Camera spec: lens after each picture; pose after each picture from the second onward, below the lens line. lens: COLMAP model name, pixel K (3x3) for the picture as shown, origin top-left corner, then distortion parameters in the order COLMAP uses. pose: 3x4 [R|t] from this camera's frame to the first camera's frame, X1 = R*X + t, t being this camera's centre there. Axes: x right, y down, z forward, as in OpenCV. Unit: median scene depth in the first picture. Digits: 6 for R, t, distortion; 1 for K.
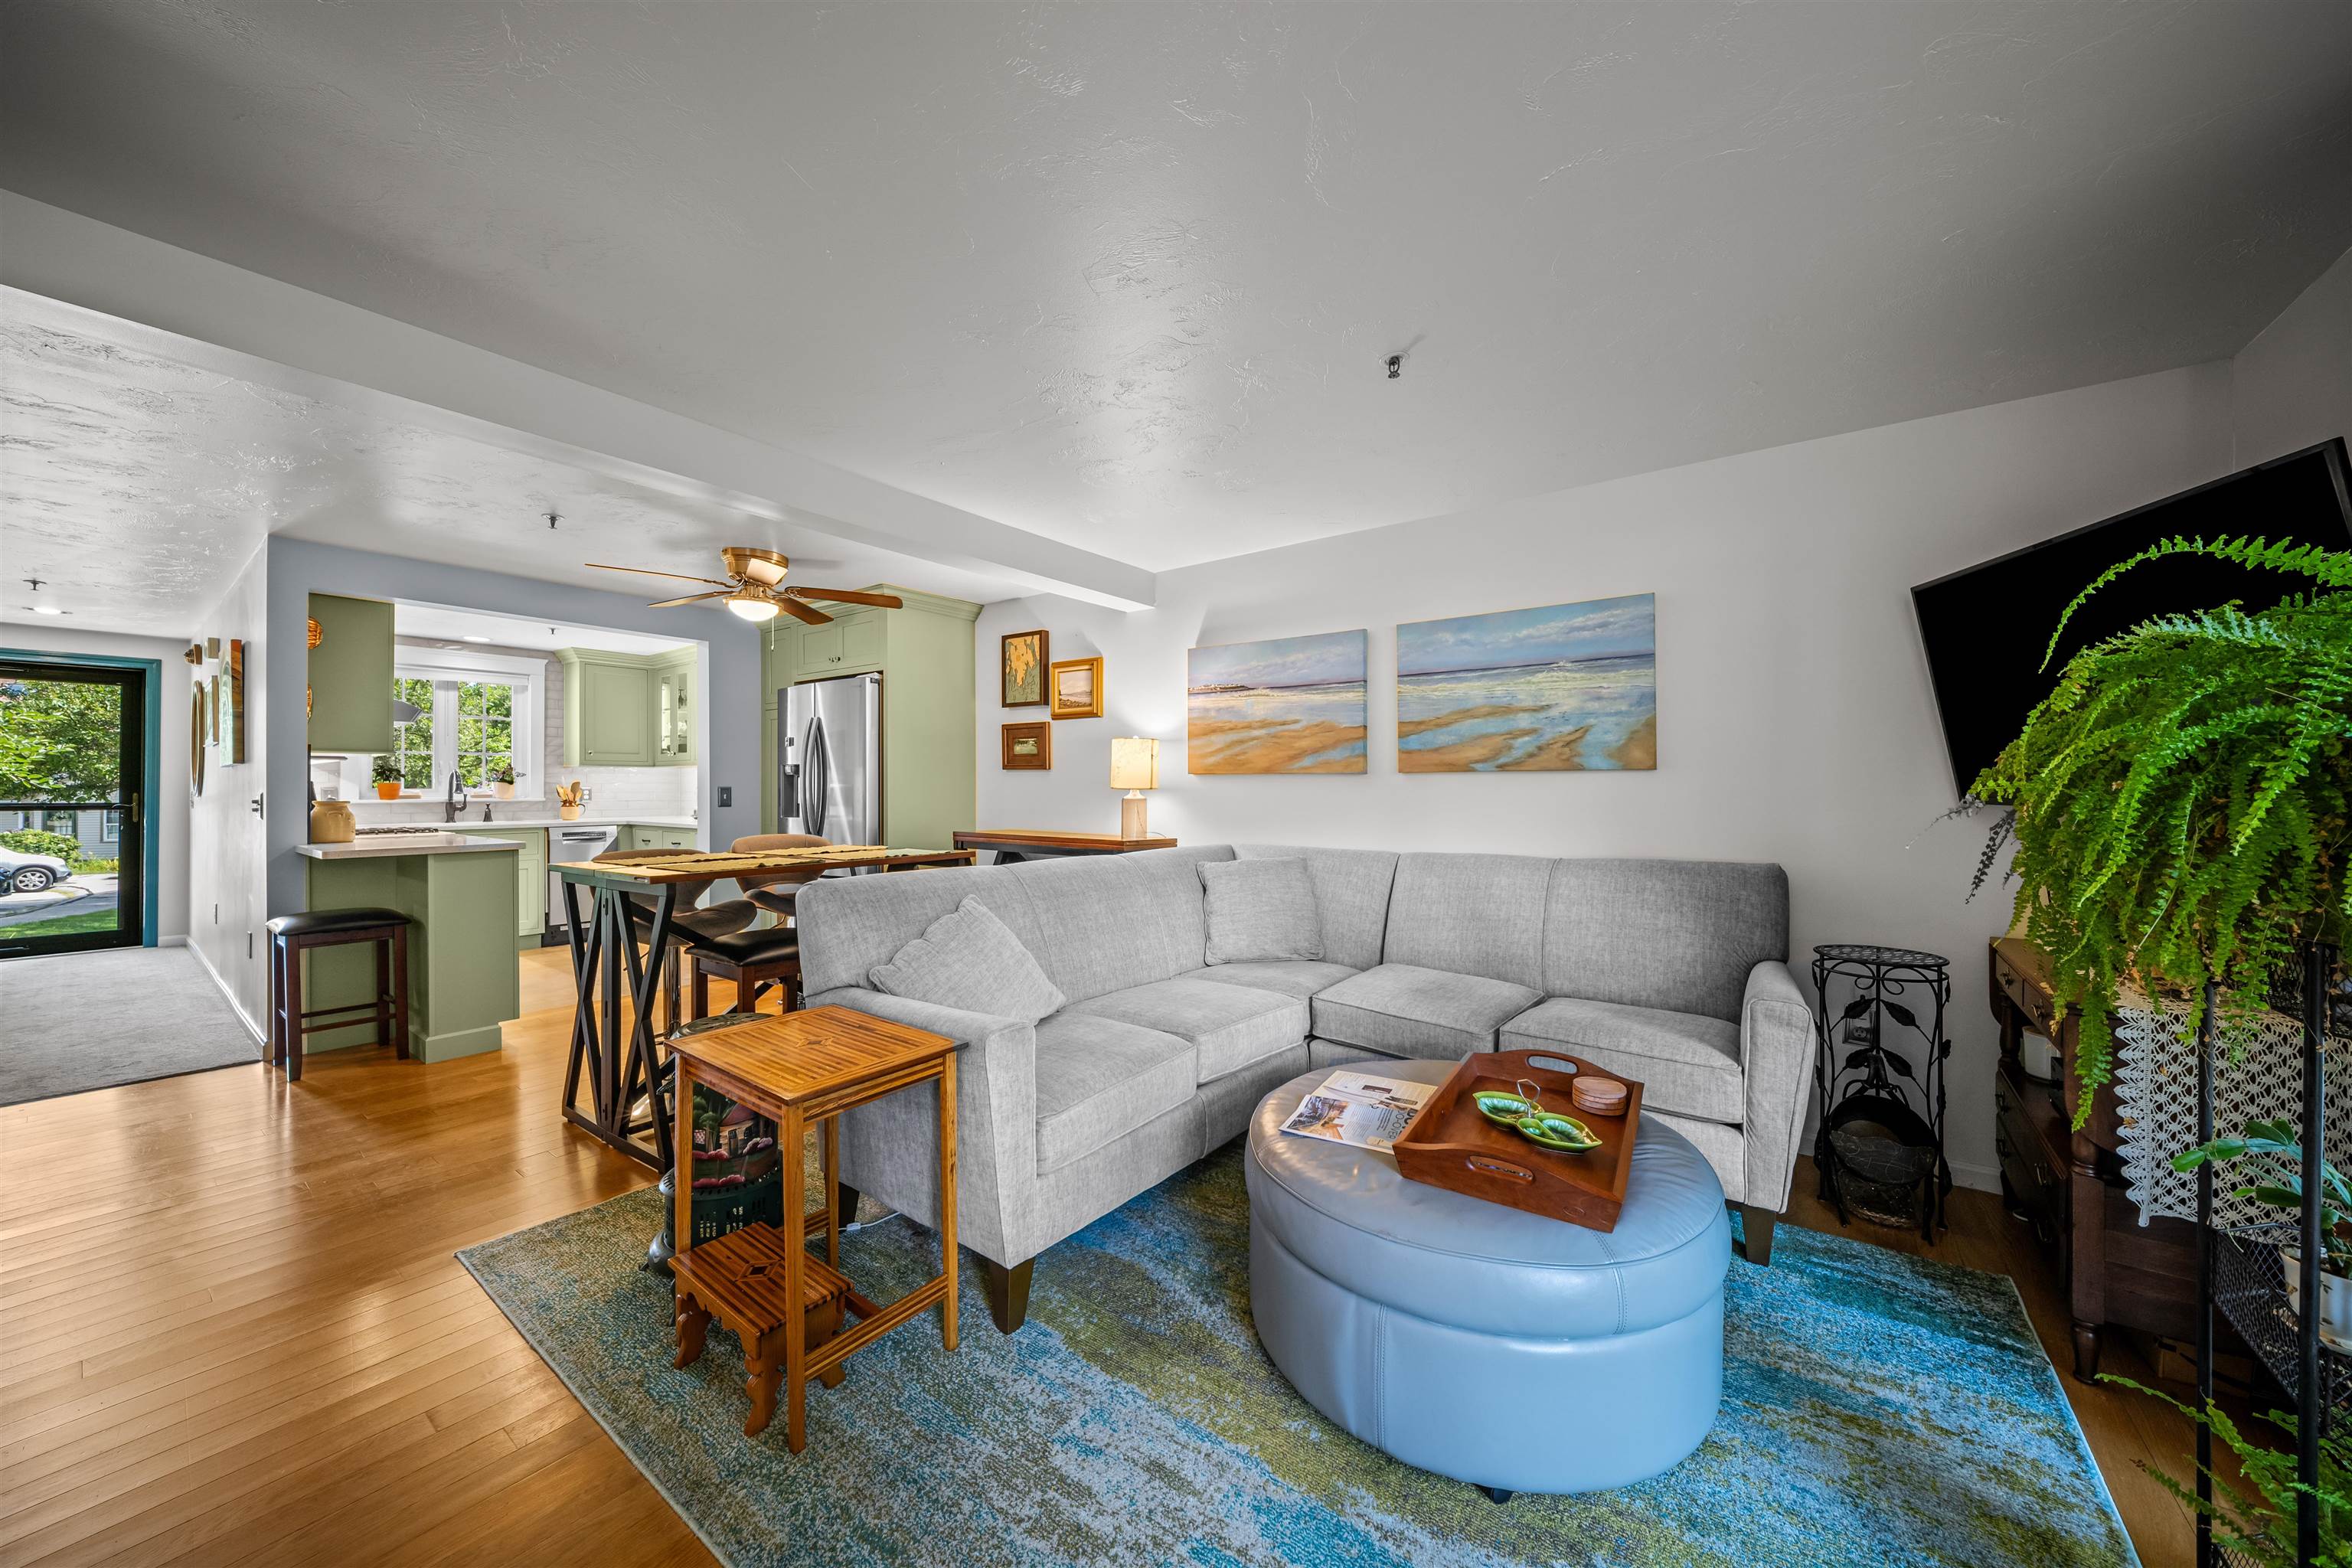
lens RADIAL K [[817.2, 0, 1180.7], [0, 817.2, 784.5], [0, 0, 1]] dist [0.000482, -0.004149]
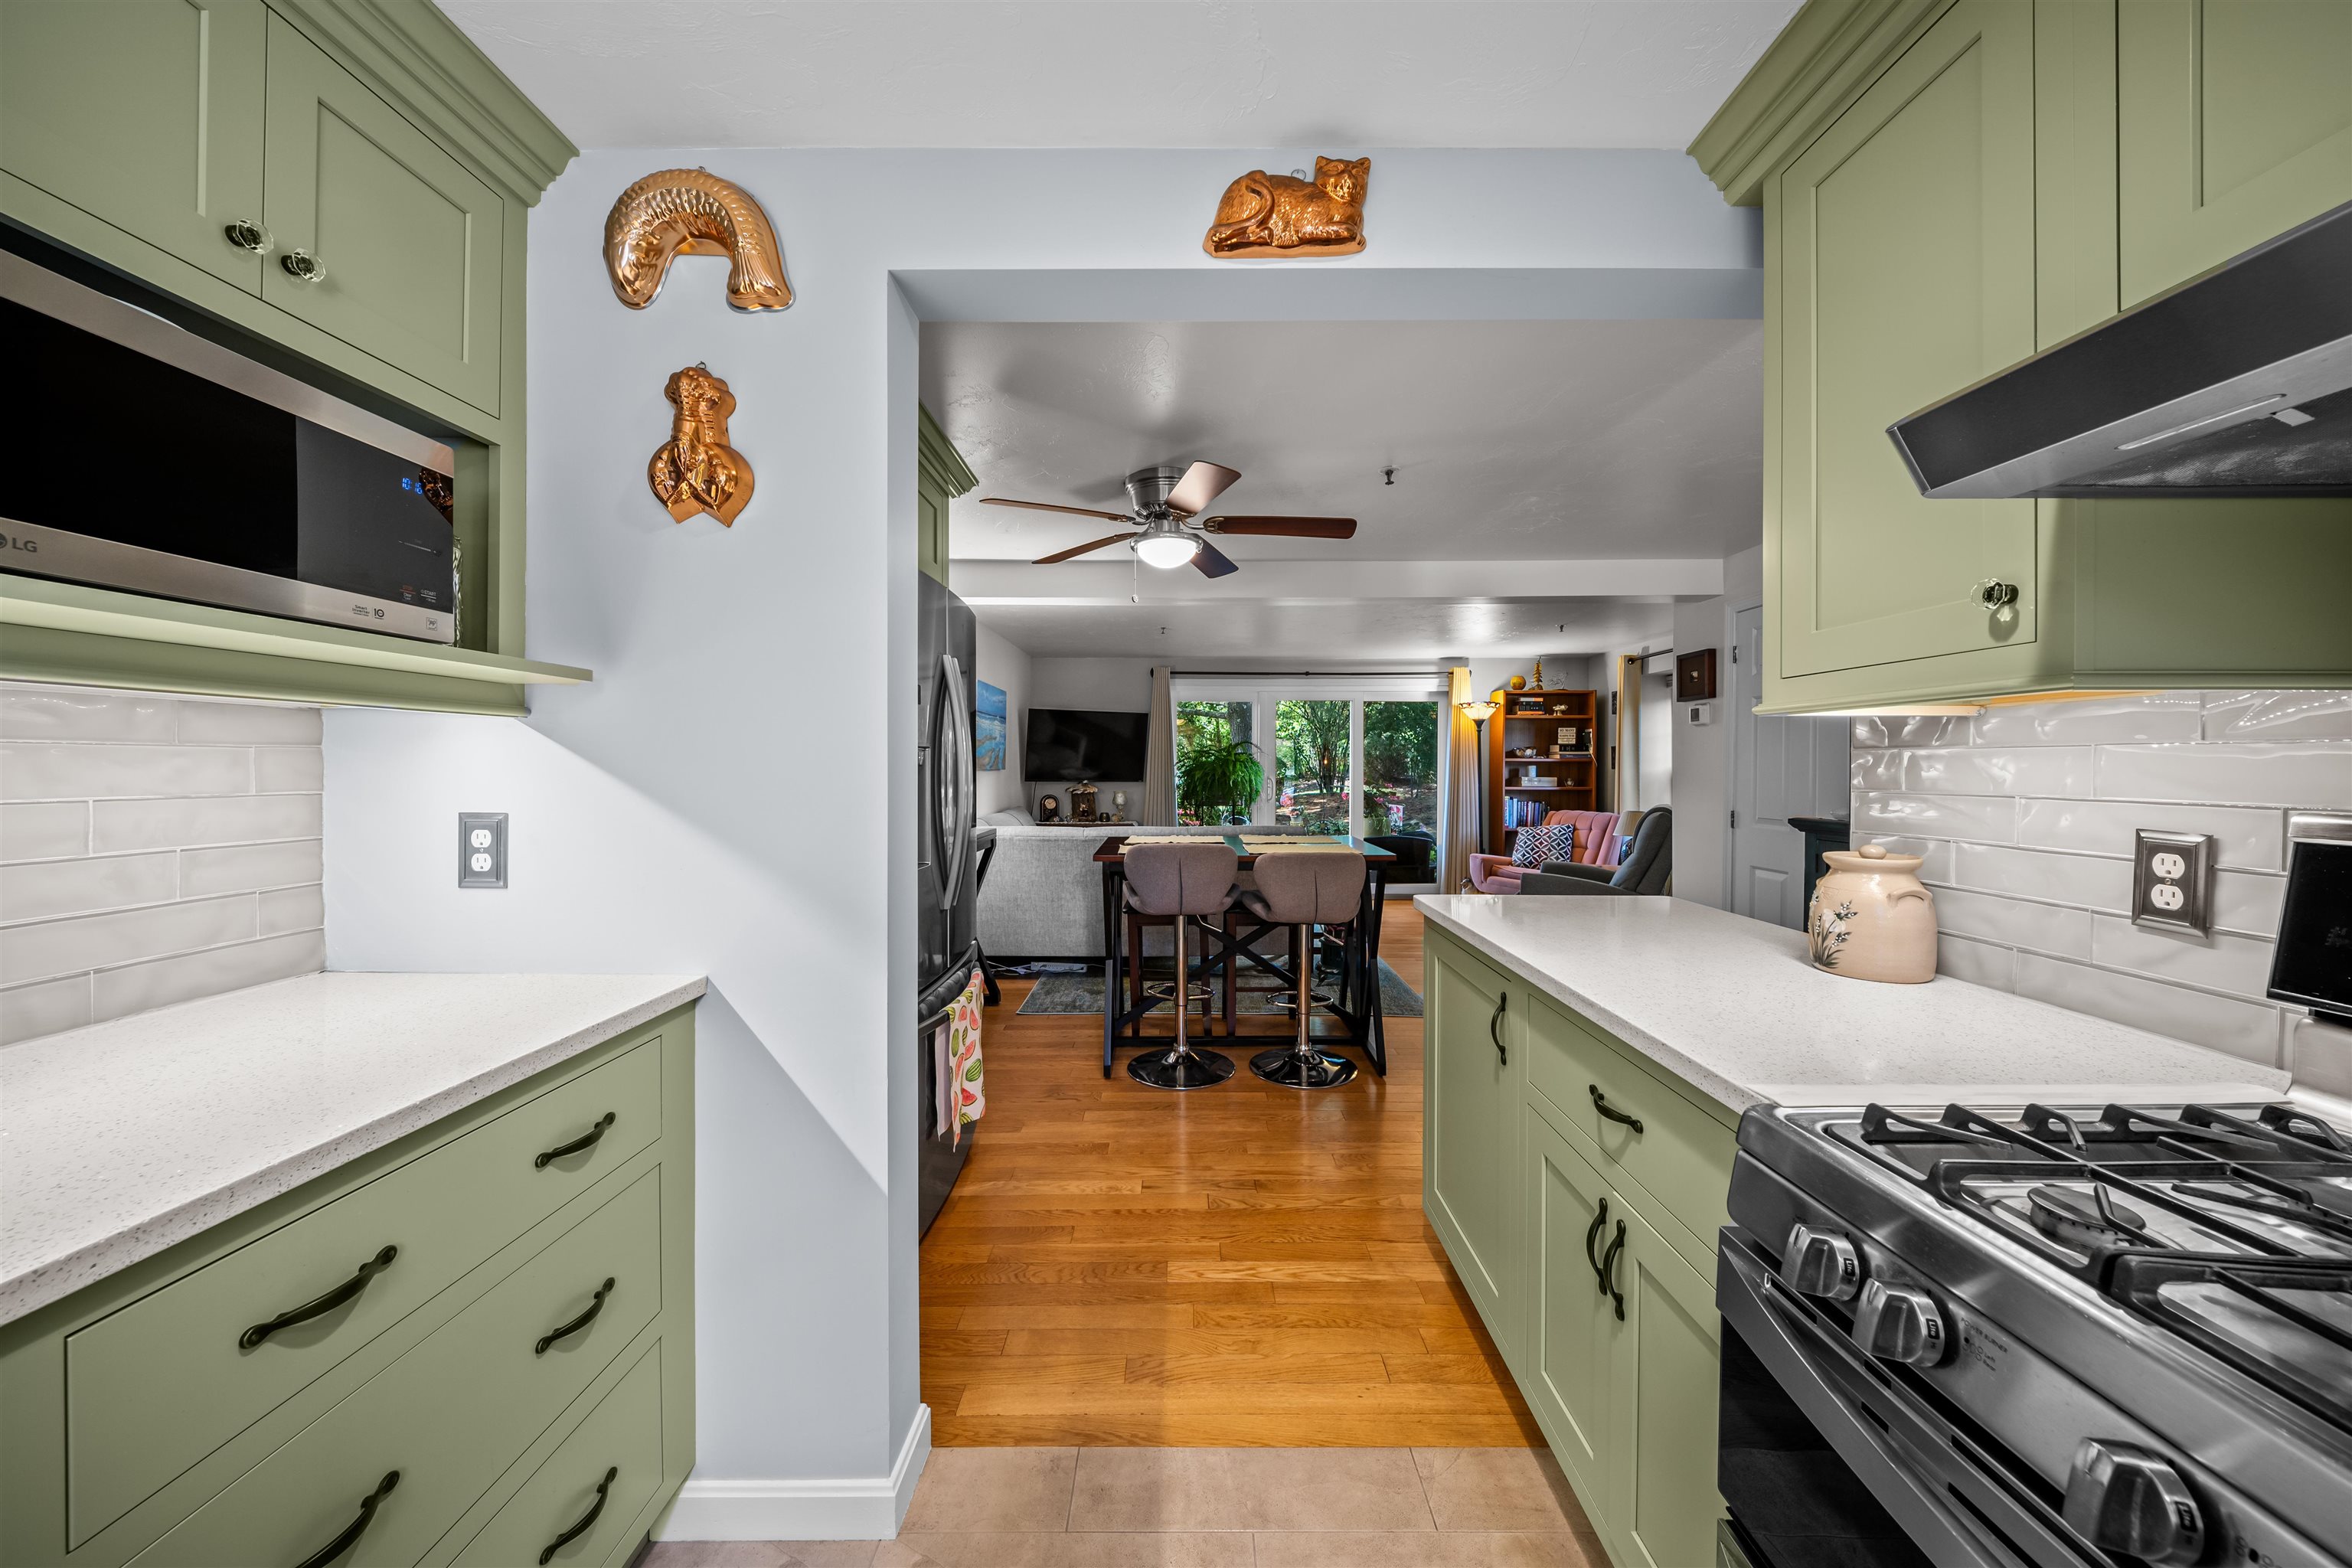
lens RADIAL K [[838.0, 0, 1180.7], [0, 838.0, 769.5], [0, 0, 1]] dist [0.011542, -0.007281]
pose [[-0.590140, -0.002960, 0.807295, -1.197074], [-0.003824, 0.999992, 0.000872, -0.017084], [-0.807292, -0.002572, -0.590147, 1.500896]]
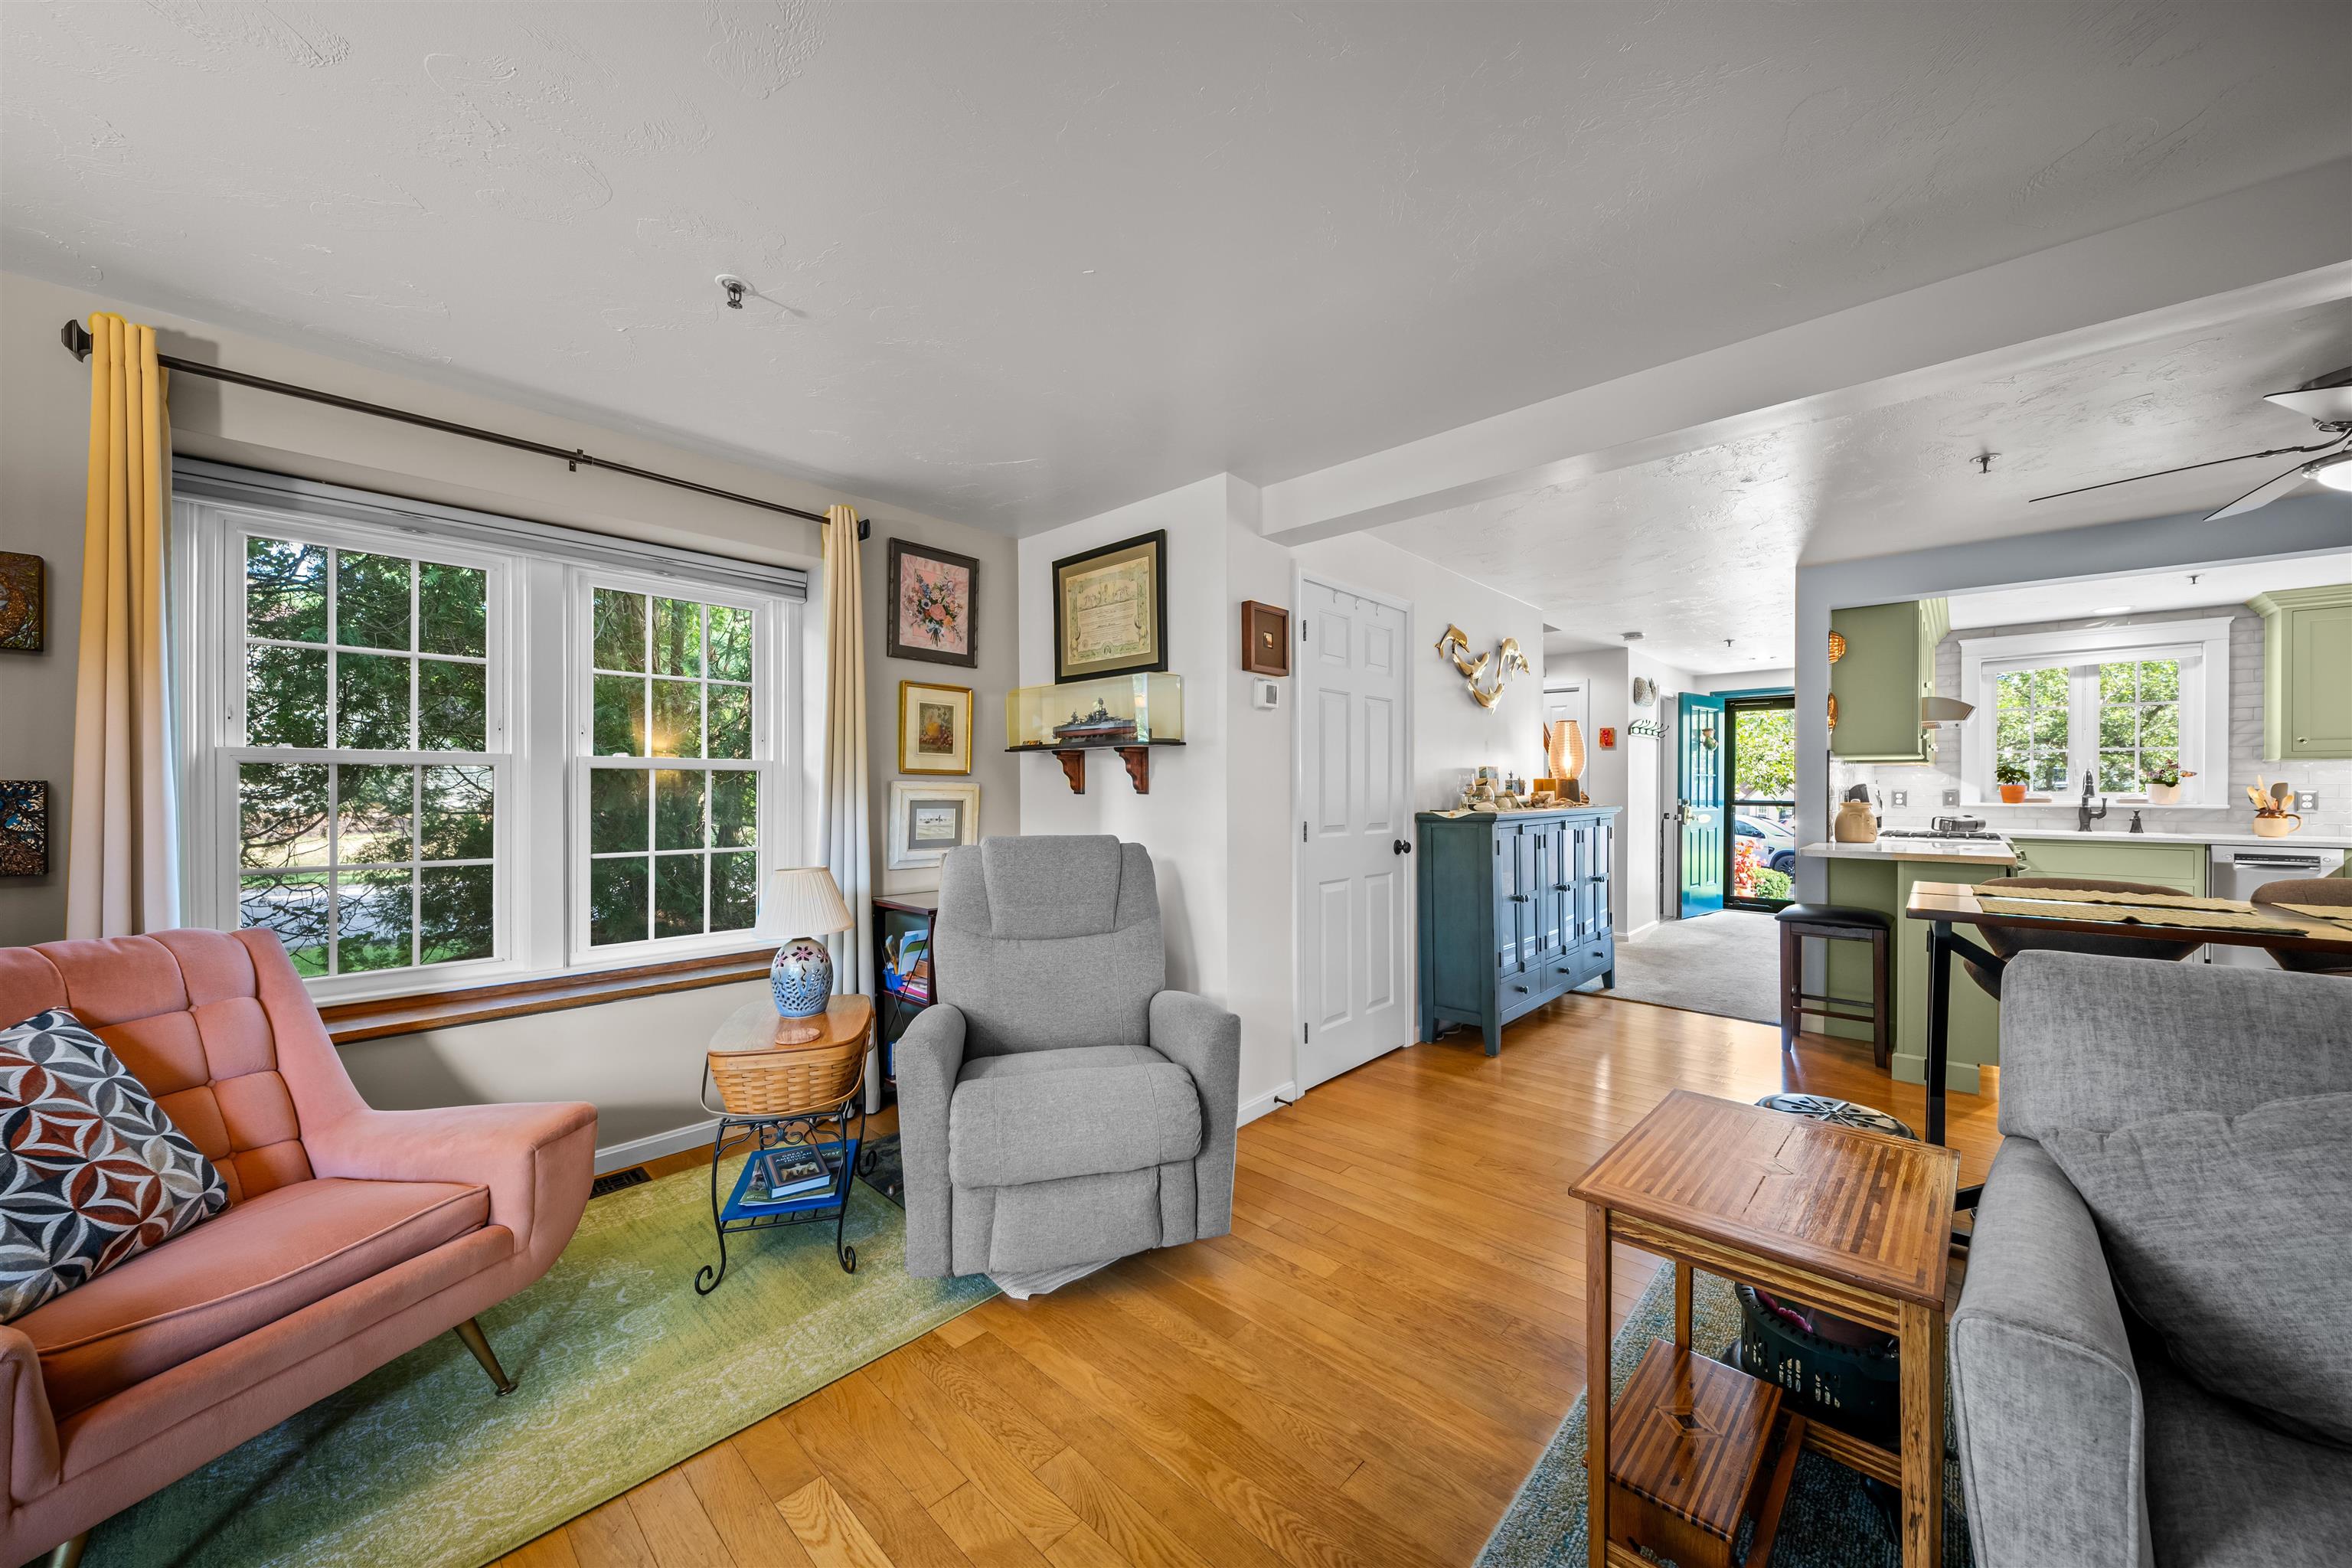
lens RADIAL K [[830.7, 0, 1178.7], [0, 830.7, 792.0], [0, 0, 1]] dist [0.001995, -0.003759]
pose [[-0.122830, 0.005705, -0.992411, 0.135363], [0.002354, 0.999982, 0.005457, -0.002095], [0.992425, -0.001666, -0.122841, 0.267733]]
